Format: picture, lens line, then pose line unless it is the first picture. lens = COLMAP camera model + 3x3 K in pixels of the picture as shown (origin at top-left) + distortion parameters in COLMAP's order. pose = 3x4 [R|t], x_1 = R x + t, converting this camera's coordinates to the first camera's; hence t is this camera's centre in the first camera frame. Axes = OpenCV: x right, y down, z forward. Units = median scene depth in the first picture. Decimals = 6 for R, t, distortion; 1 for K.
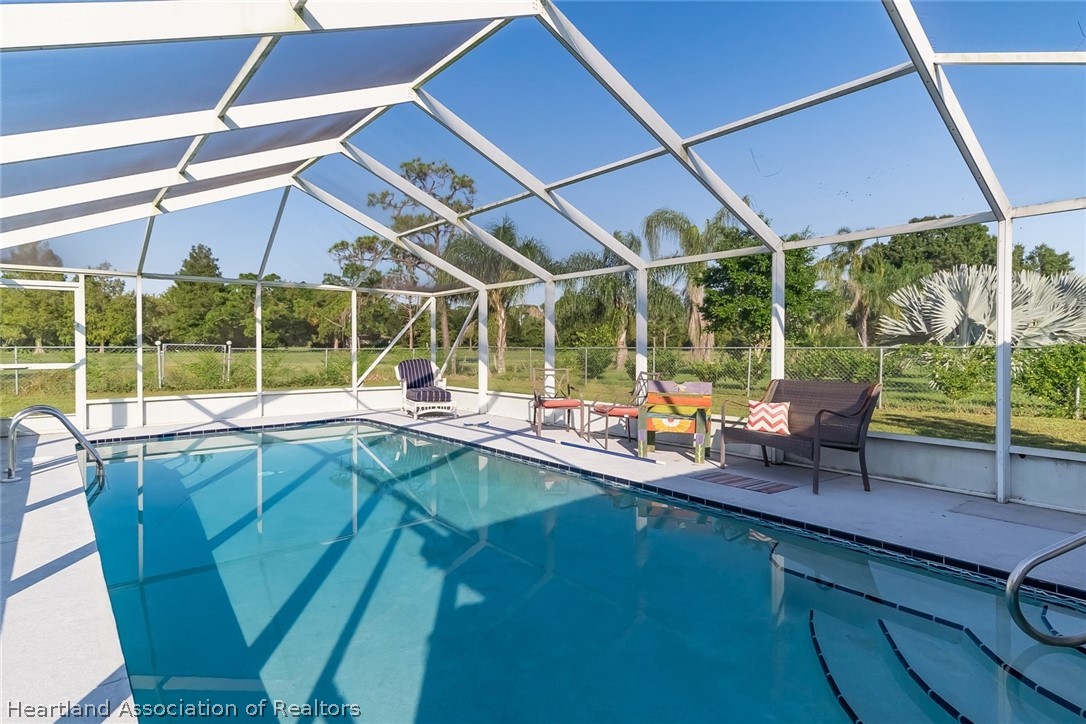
lens RADIAL K [[583.7, 0, 531.3], [0, 583.7, 355.5], [0, 0, 1]] dist [0.032258, -0.006172]
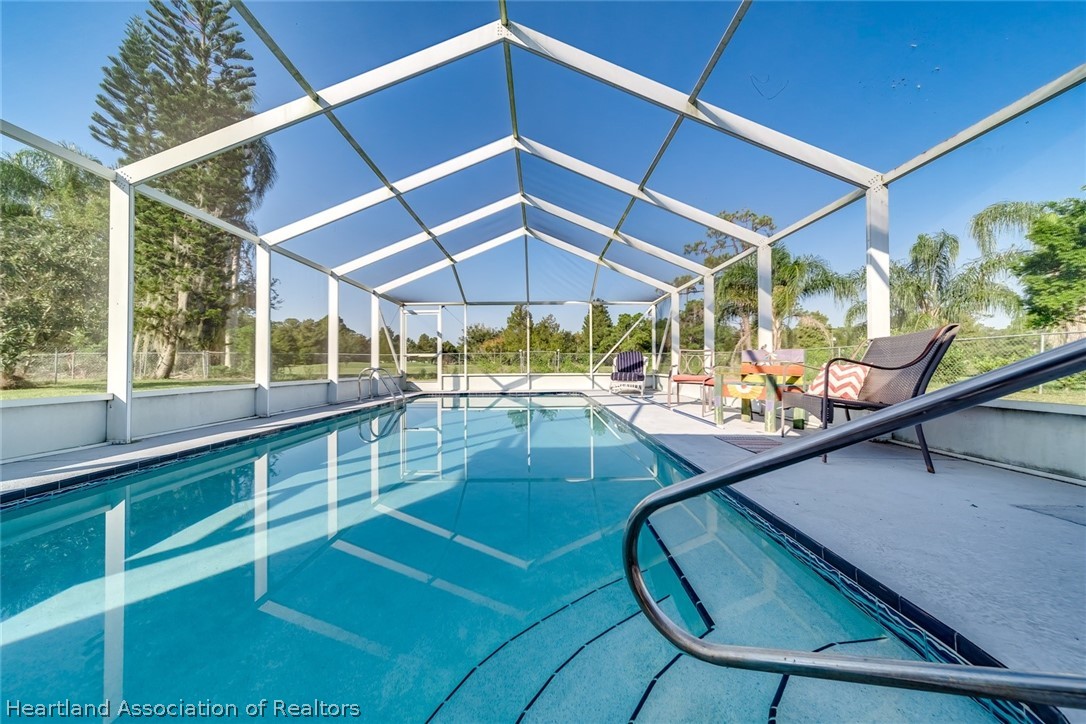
lens RADIAL K [[420.4, 0, 545.9], [0, 420.4, 361.0], [0, 0, 1]] dist [0.003911, 0.000302]
pose [[0.784354, -0.010484, -0.620225, 0.165293], [-0.003959, 0.999752, -0.021905, 0.033653], [0.620301, 0.019637, 0.784118, 0.096080]]
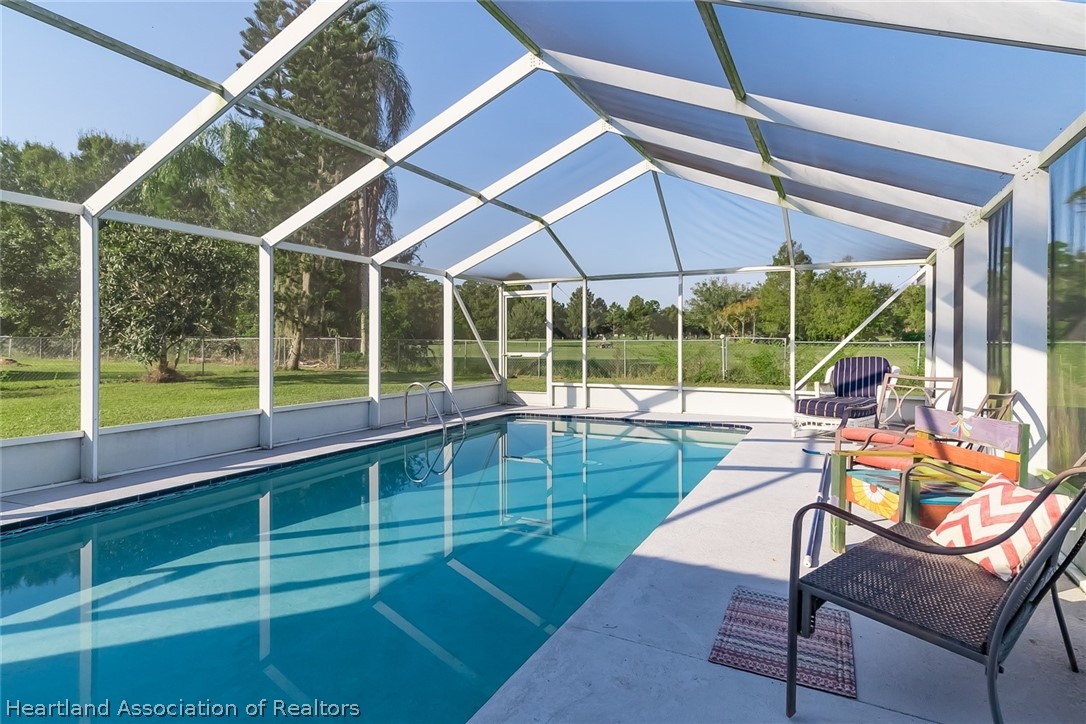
lens RADIAL K [[634.7, 0, 499.4], [0, 634.7, 347.4], [0, 0, 1]] dist [0.030435, -0.002817]
pose [[0.381936, 0.009808, -0.924137, 0.242584], [-0.013511, 0.999896, 0.005028, -0.002237], [0.924090, 0.010566, 0.382029, 0.203592]]
